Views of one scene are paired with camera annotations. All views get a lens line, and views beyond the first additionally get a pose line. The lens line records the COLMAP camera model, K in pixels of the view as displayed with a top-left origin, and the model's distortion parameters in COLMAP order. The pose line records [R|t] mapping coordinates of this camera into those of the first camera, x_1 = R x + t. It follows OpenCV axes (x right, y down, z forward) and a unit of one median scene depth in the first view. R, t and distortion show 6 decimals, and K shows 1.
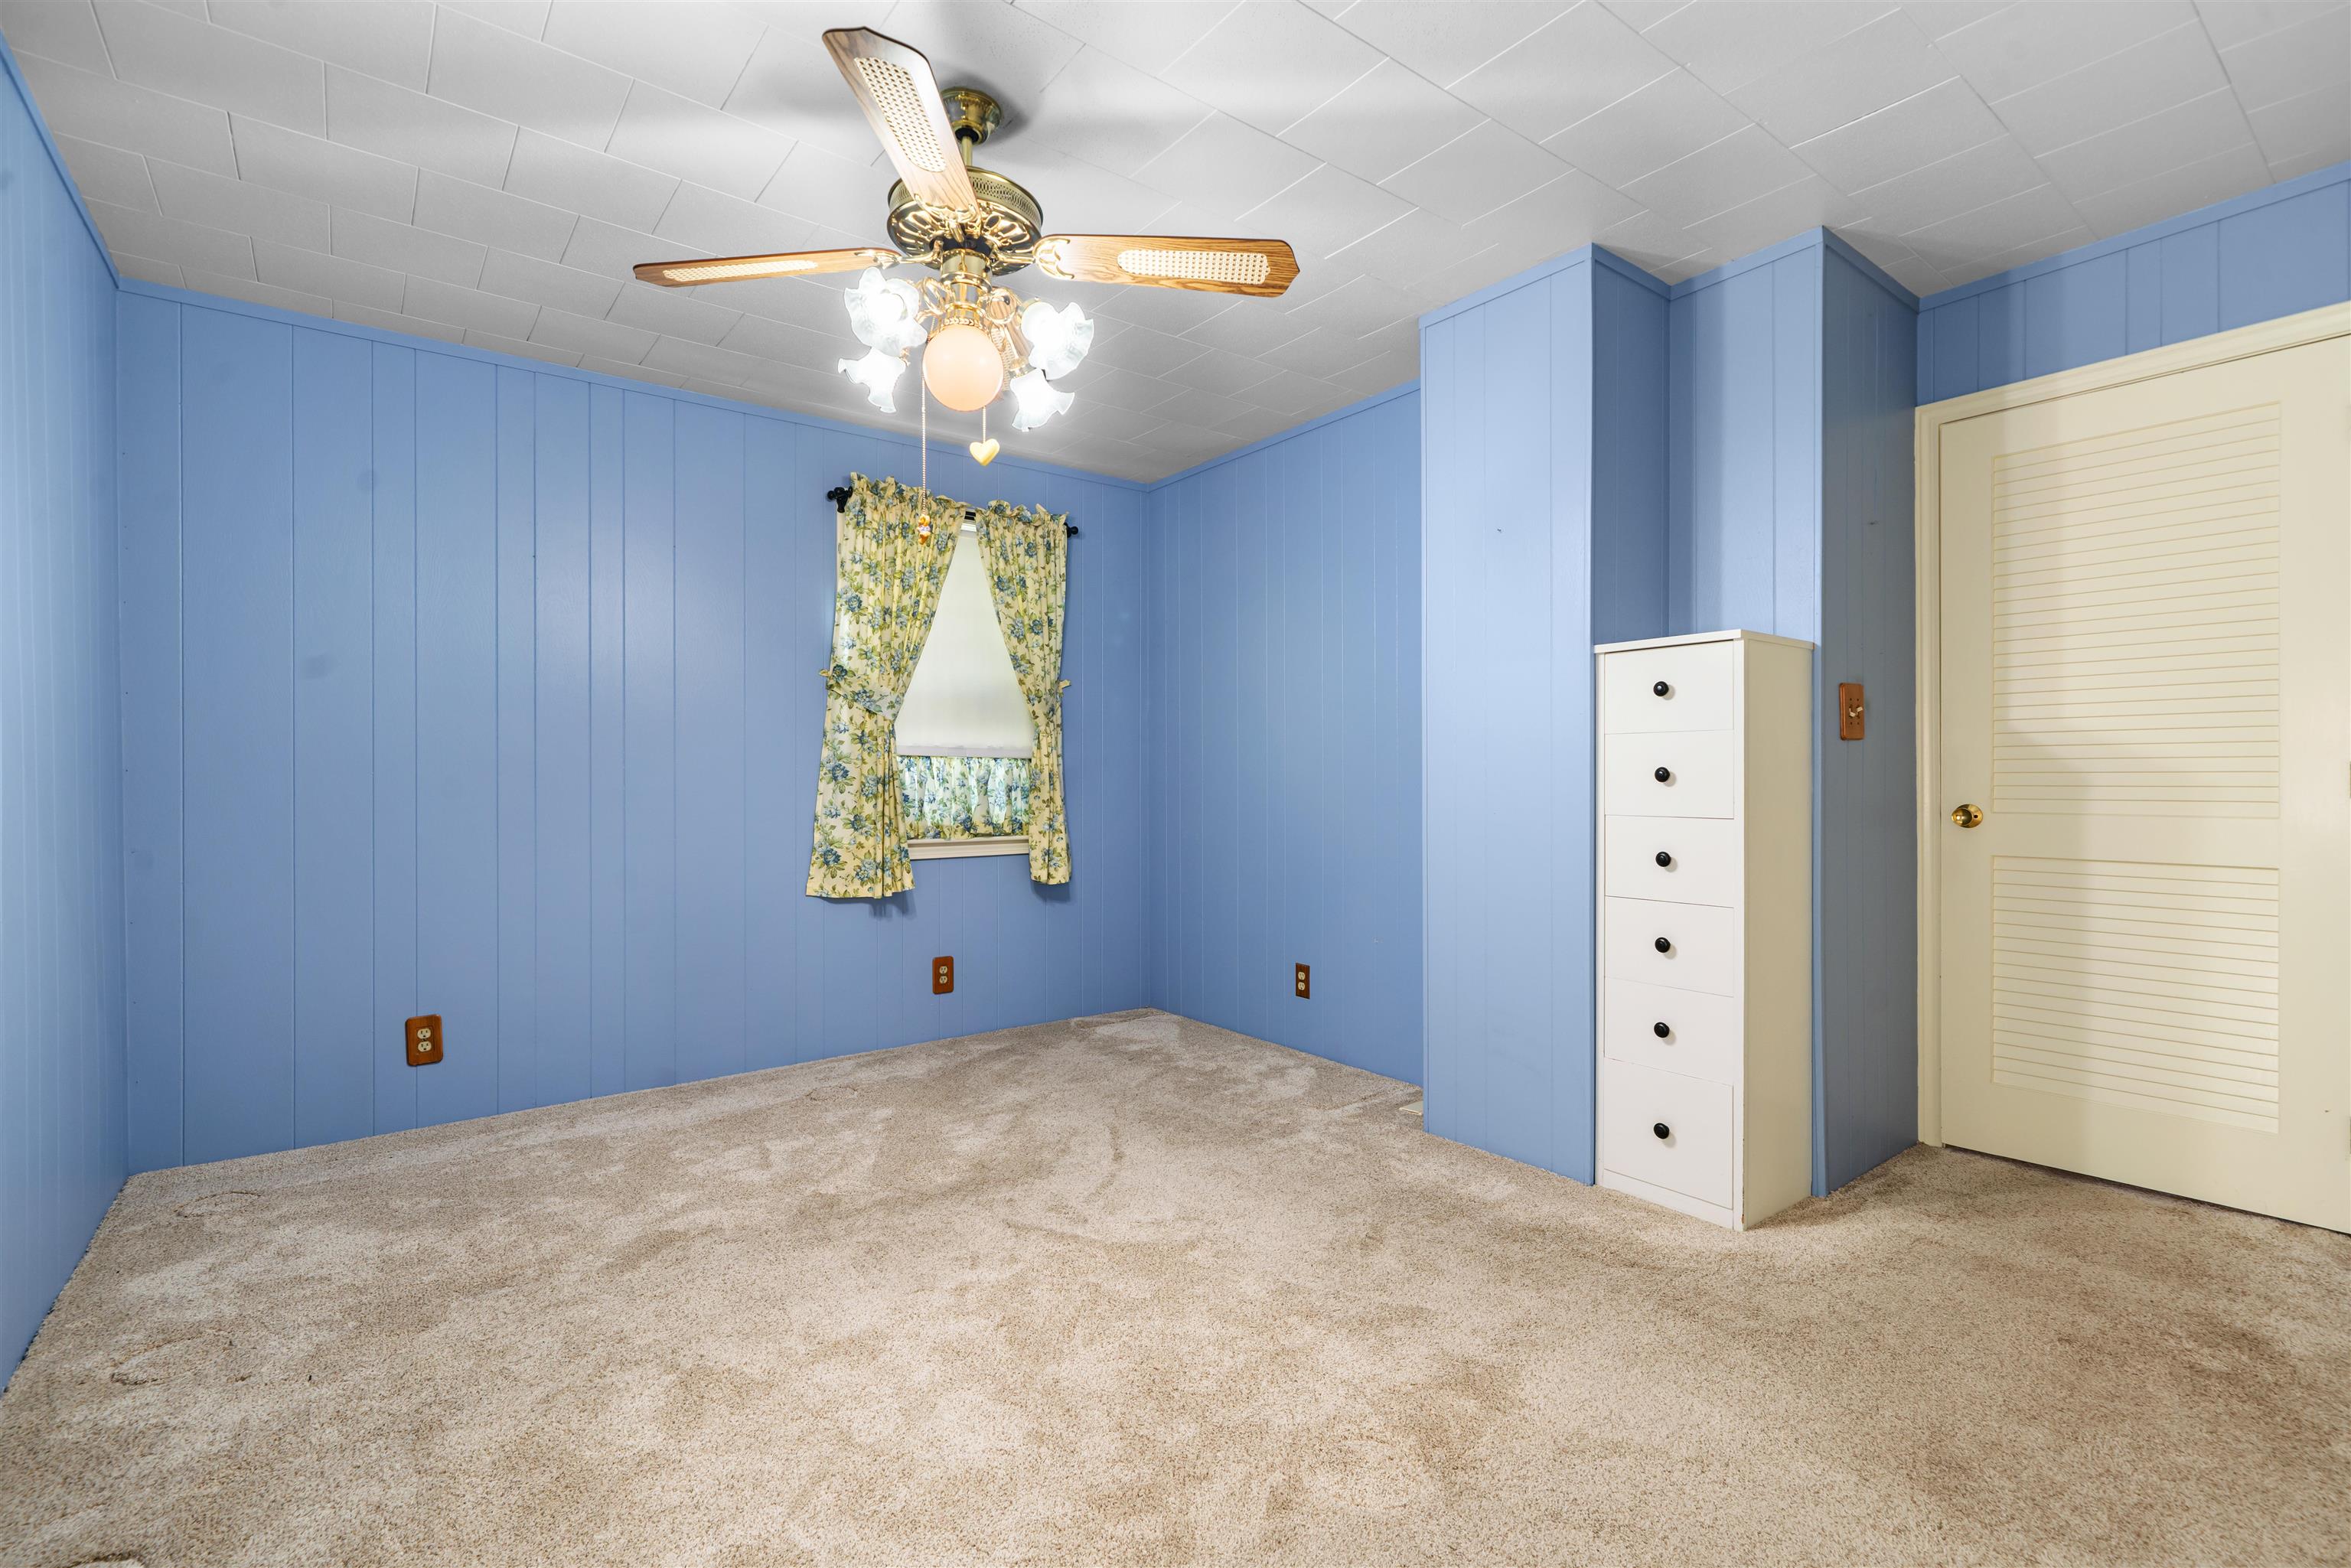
lens RADIAL K [[1069.1, 0, 1174.3], [0, 1069.1, 782.5], [0, 0, 1]] dist [-0.005007, 0.000671]
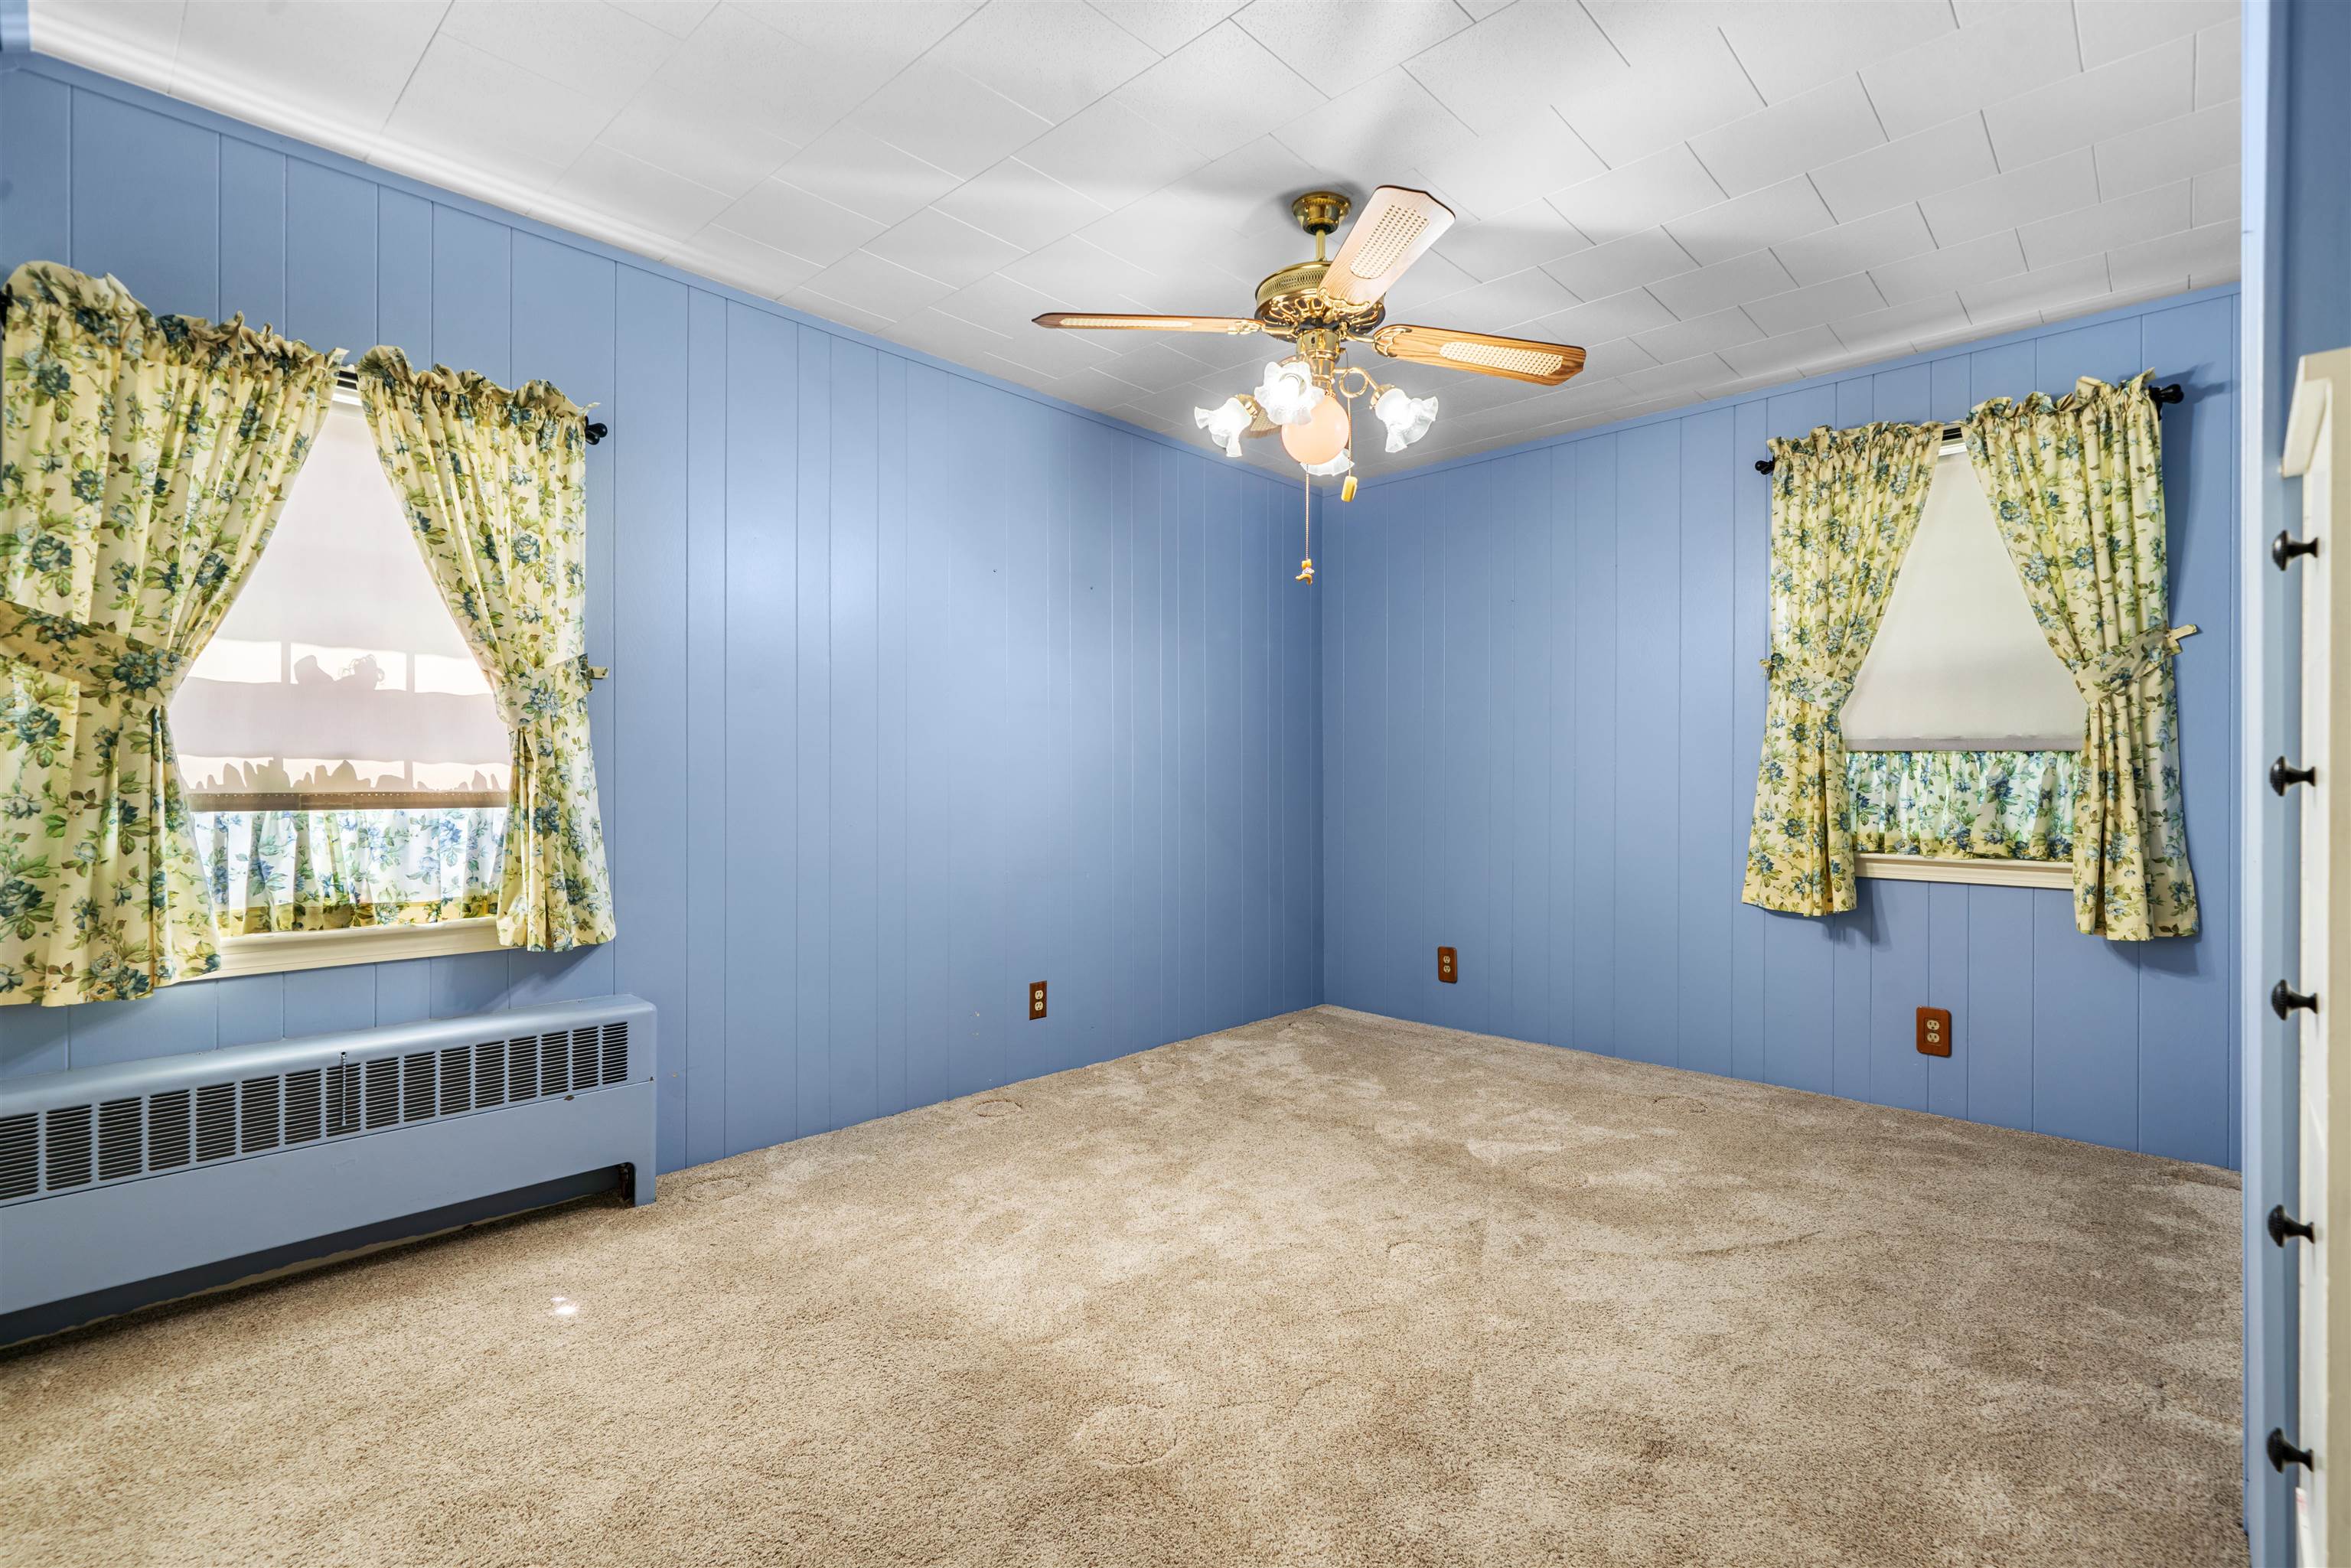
lens RADIAL K [[1069.1, 0, 1166.3], [0, 1069.1, 768.3], [0, 0, 1]] dist [-0.005007, 0.000671]
pose [[0.133977, -0.002716, -0.990981, 0.513293], [-0.006166, 0.999975, -0.003574, -0.005820], [0.990965, 0.006589, 0.133957, 0.365264]]
